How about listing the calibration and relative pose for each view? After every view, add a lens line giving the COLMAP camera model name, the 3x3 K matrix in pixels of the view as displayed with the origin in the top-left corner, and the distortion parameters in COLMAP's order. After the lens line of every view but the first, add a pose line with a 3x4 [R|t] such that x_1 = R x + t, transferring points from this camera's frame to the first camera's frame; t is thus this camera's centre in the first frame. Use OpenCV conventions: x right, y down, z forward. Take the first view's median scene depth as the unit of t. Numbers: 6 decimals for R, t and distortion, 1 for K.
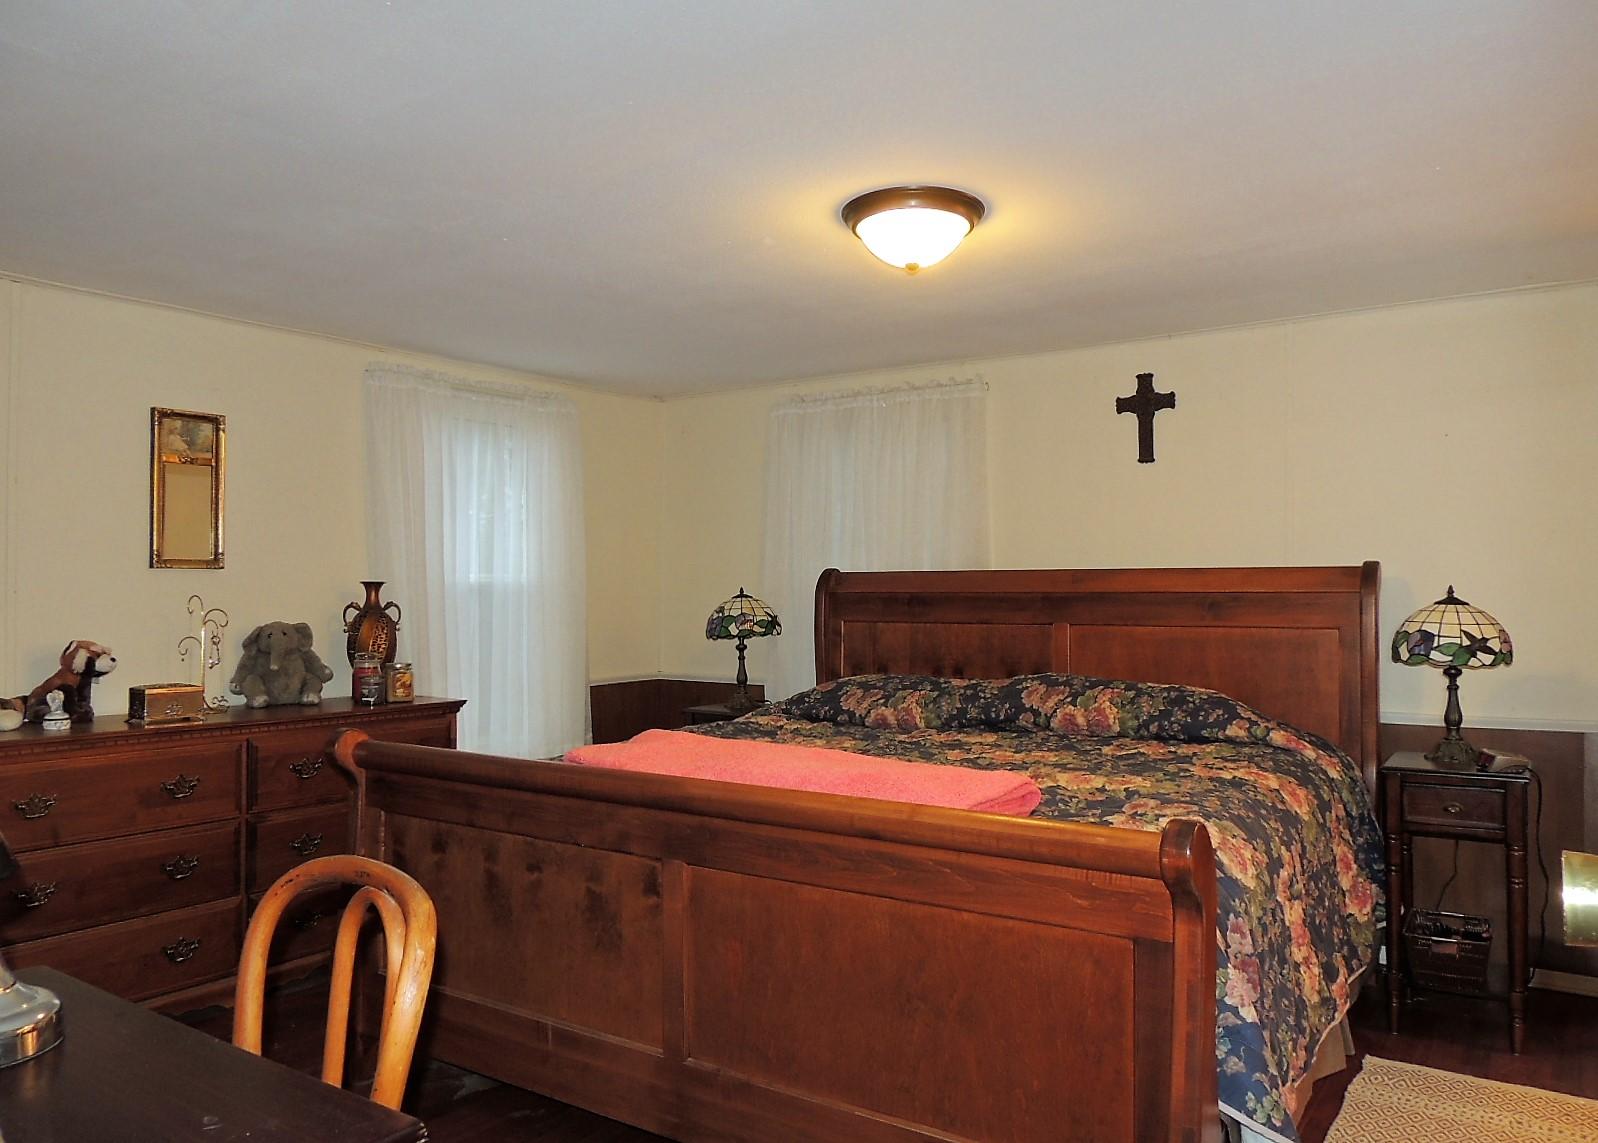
lens RADIAL K [[1143.2, 0, 796.0], [0, 1143.2, 572.4], [0, 0, 1]] dist [-0.025916, 0.011394]
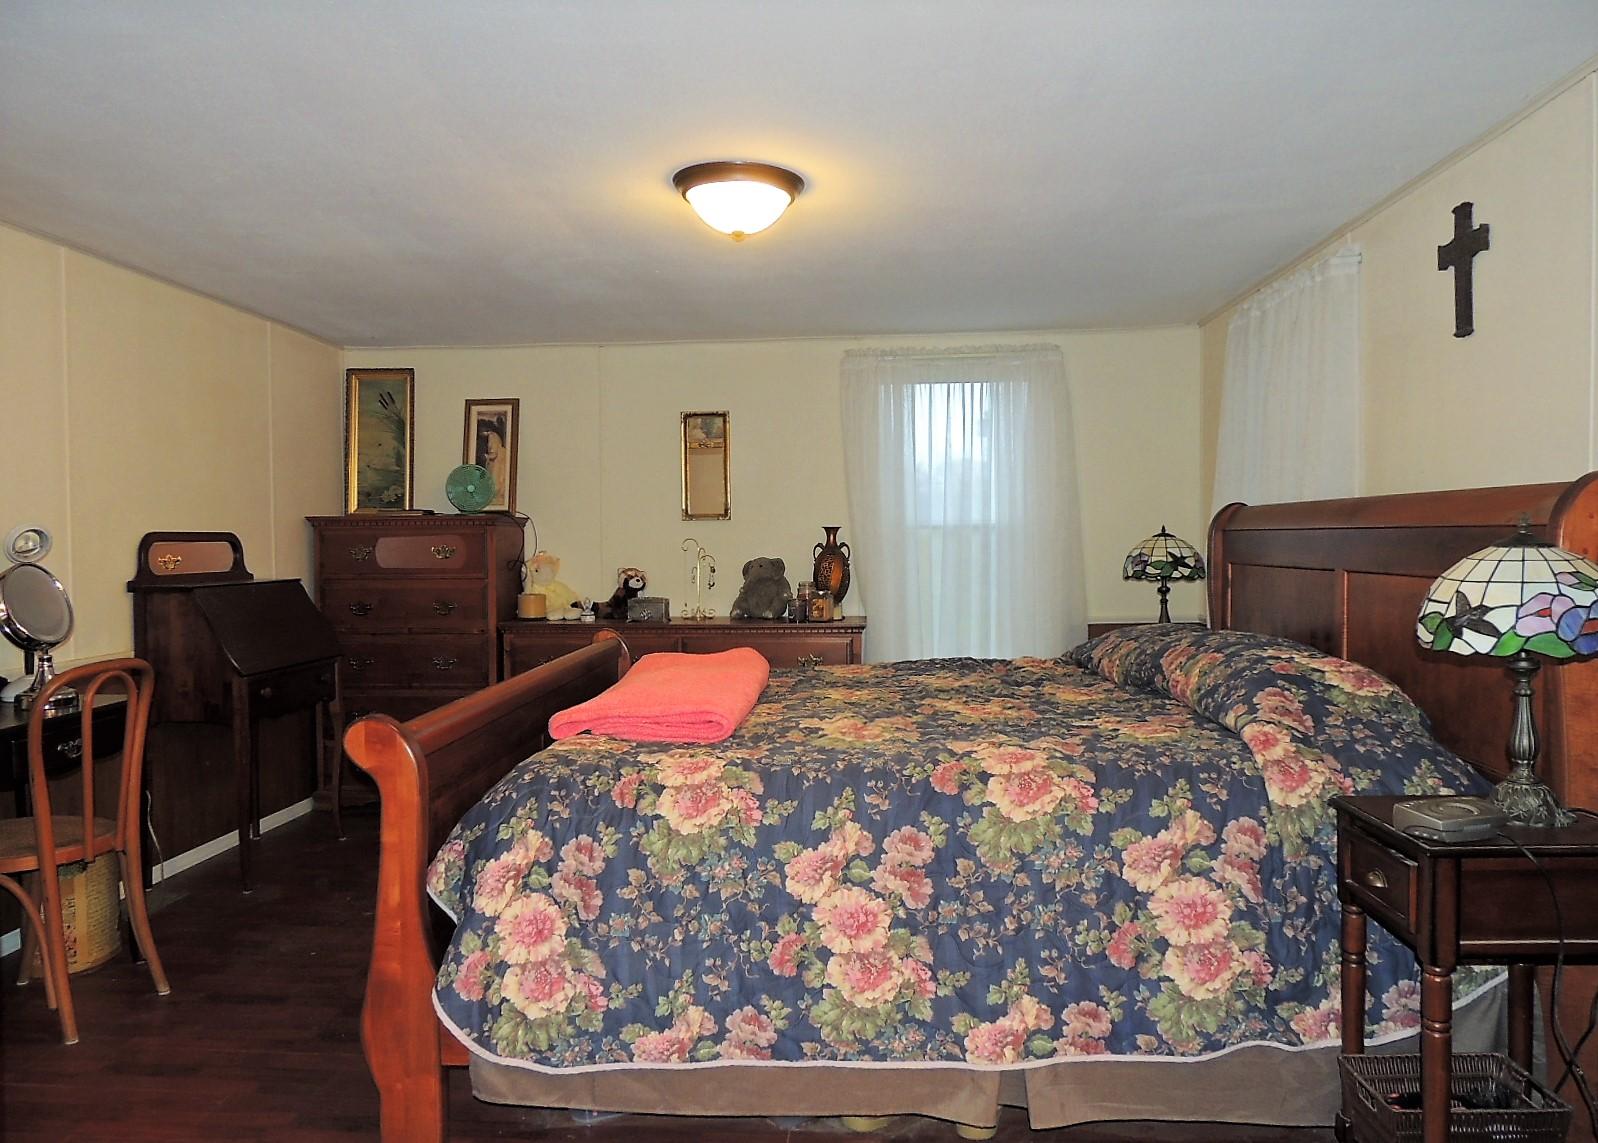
lens RADIAL K [[1143.2, 0, 795.5], [0, 1143.2, 570.0], [0, 0, 1]] dist [-0.025916, 0.011394]
pose [[0.507498, 0.020424, -0.861411, 0.709469], [0.024481, 0.998974, 0.038108, 0.007166], [0.861305, -0.040428, 0.506478, 0.316483]]
